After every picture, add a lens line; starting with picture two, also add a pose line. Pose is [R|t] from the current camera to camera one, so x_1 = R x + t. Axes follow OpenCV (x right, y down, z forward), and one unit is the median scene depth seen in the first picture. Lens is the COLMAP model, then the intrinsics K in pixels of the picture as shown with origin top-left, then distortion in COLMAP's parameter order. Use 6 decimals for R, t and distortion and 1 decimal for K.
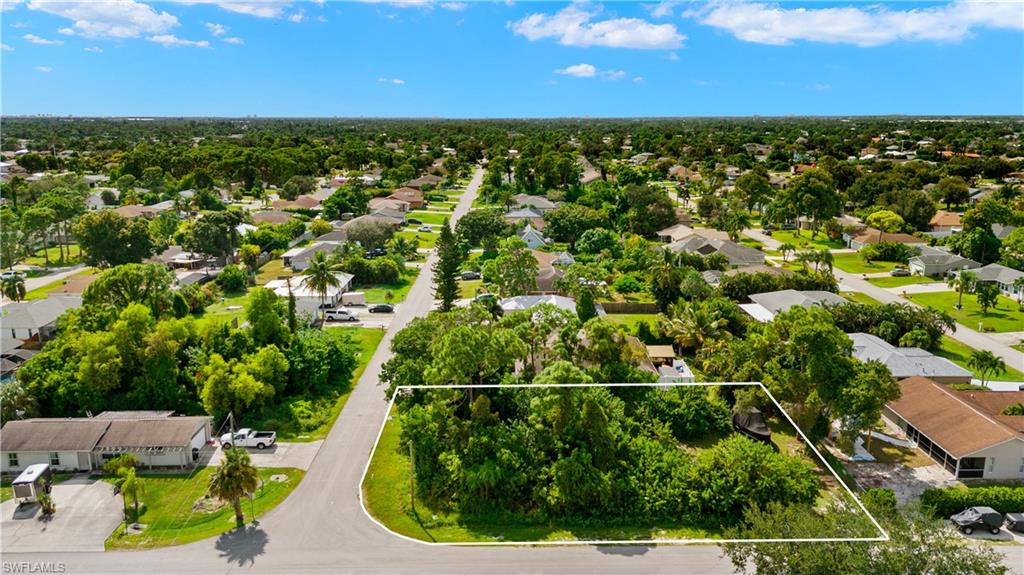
lens RADIAL K [[748.1, 0, 514.4], [0, 748.1, 274.8], [0, 0, 1]] dist [0.070897, -0.067645]
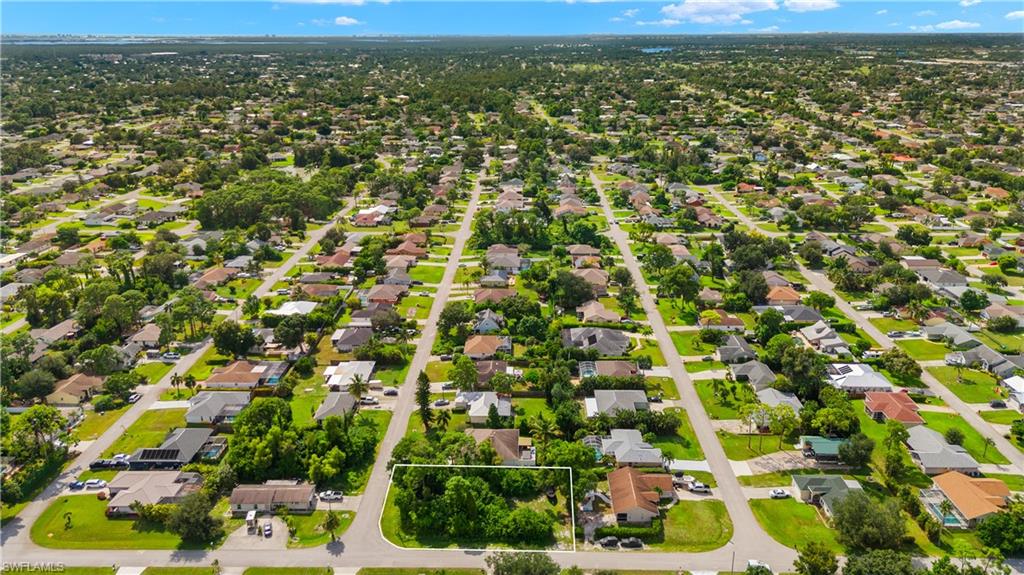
lens RADIAL K [[754.4, 0, 512.0], [0, 754.4, 287.5], [0, 0, 1]] dist [0.080384, -0.102653]
pose [[0.999382, 0.006085, -0.034634, 0.274471], [-0.001665, 0.991999, 0.126234, -0.691536], [0.035125, -0.126098, 0.991396, -1.188012]]
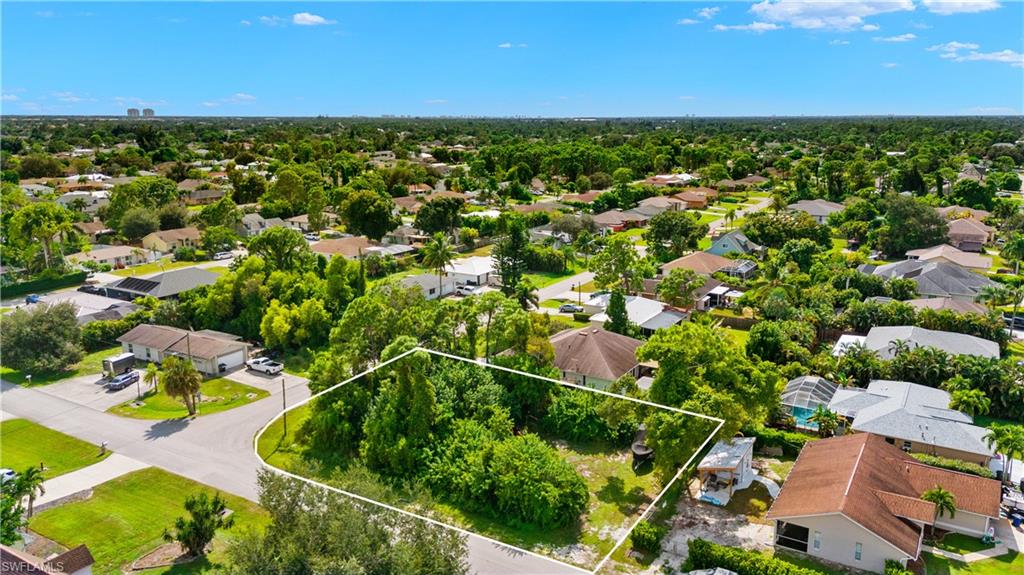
lens RADIAL K [[754.4, 0, 512.0], [0, 754.4, 287.5], [0, 0, 1]] dist [0.080384, -0.102653]
pose [[0.848042, 0.115592, -0.517169, 0.633467], [-0.107632, 0.993150, 0.045486, -0.017568], [0.518884, 0.017090, 0.854674, 0.108542]]
